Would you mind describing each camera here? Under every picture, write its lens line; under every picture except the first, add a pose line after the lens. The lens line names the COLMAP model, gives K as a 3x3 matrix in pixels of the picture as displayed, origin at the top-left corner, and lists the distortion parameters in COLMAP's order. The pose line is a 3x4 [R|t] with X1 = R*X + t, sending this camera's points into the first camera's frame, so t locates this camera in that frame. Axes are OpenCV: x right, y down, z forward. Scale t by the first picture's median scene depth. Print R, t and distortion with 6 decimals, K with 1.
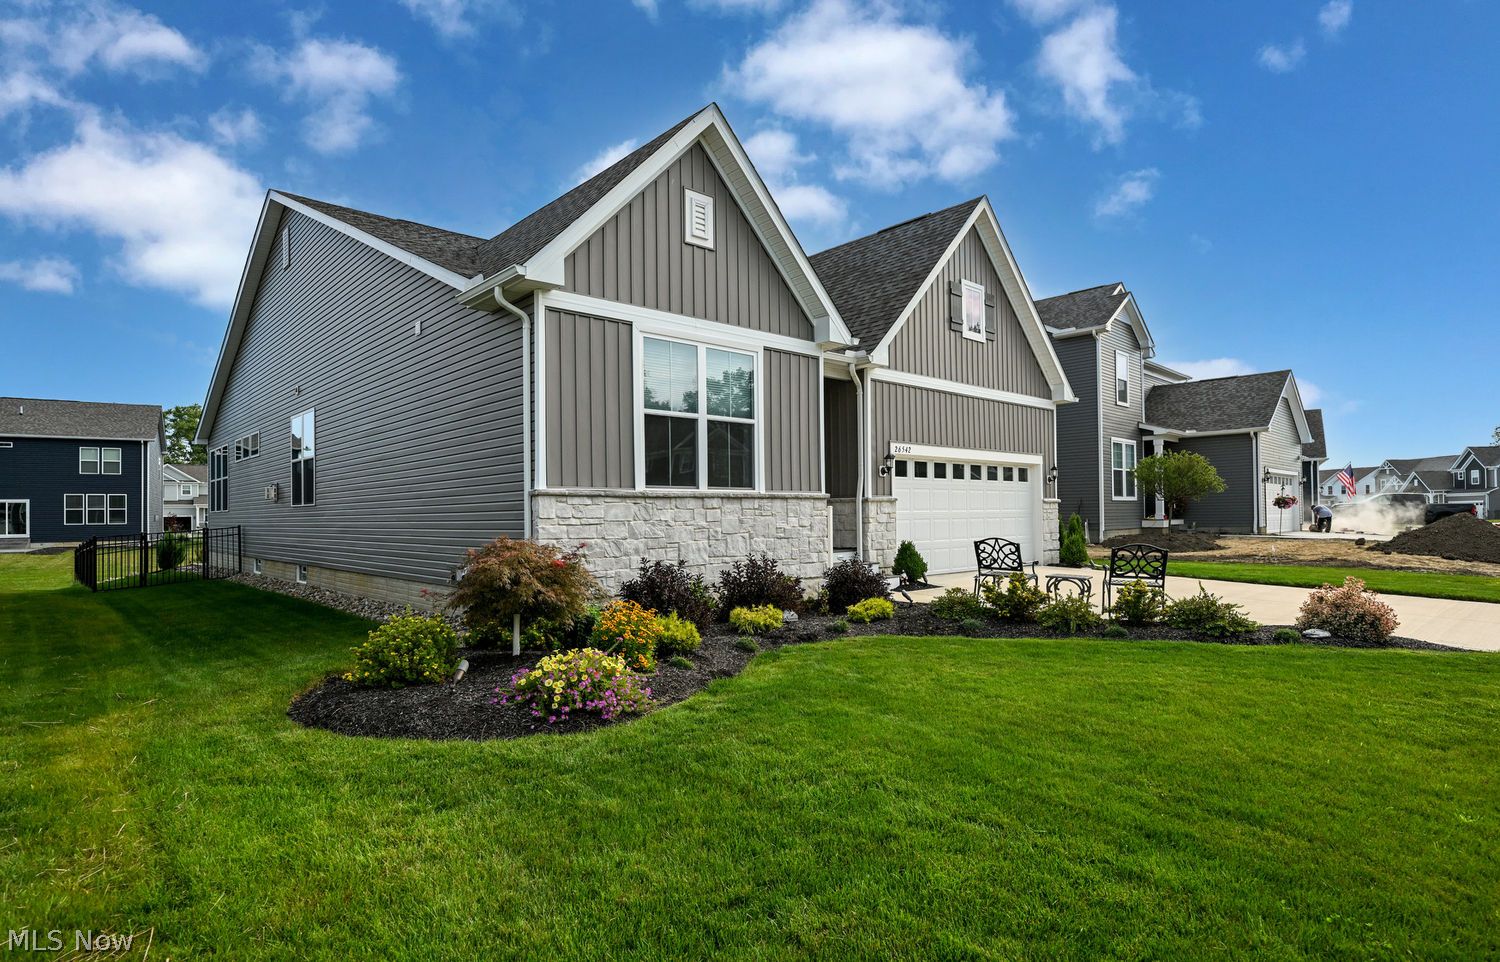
lens RADIAL K [[809.5, 0, 751.8], [0, 809.5, 492.7], [0, 0, 1]] dist [0.000449, 0.000279]
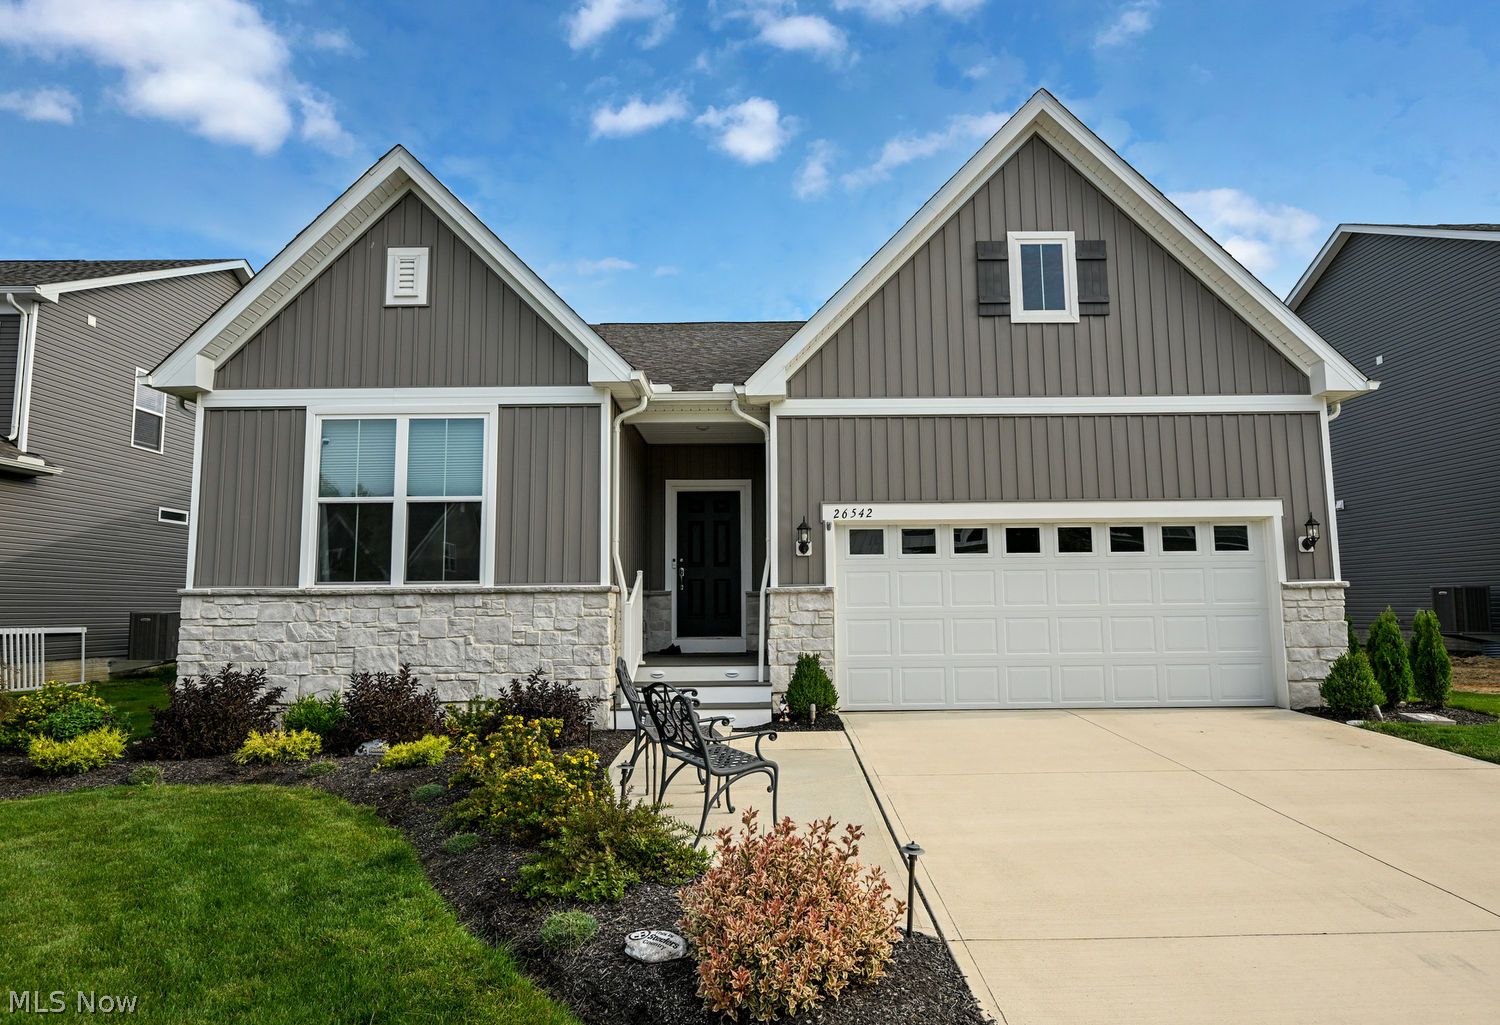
lens RADIAL K [[858.8, 0, 752.3], [0, 858.8, 505.8], [0, 0, 1]] dist [-0.000428, -0.000325]
pose [[0.731397, -0.073004, -0.678033, 0.822857], [0.021000, 0.996193, -0.084608, -0.002617], [0.681629, 0.047643, 0.730145, 0.586318]]
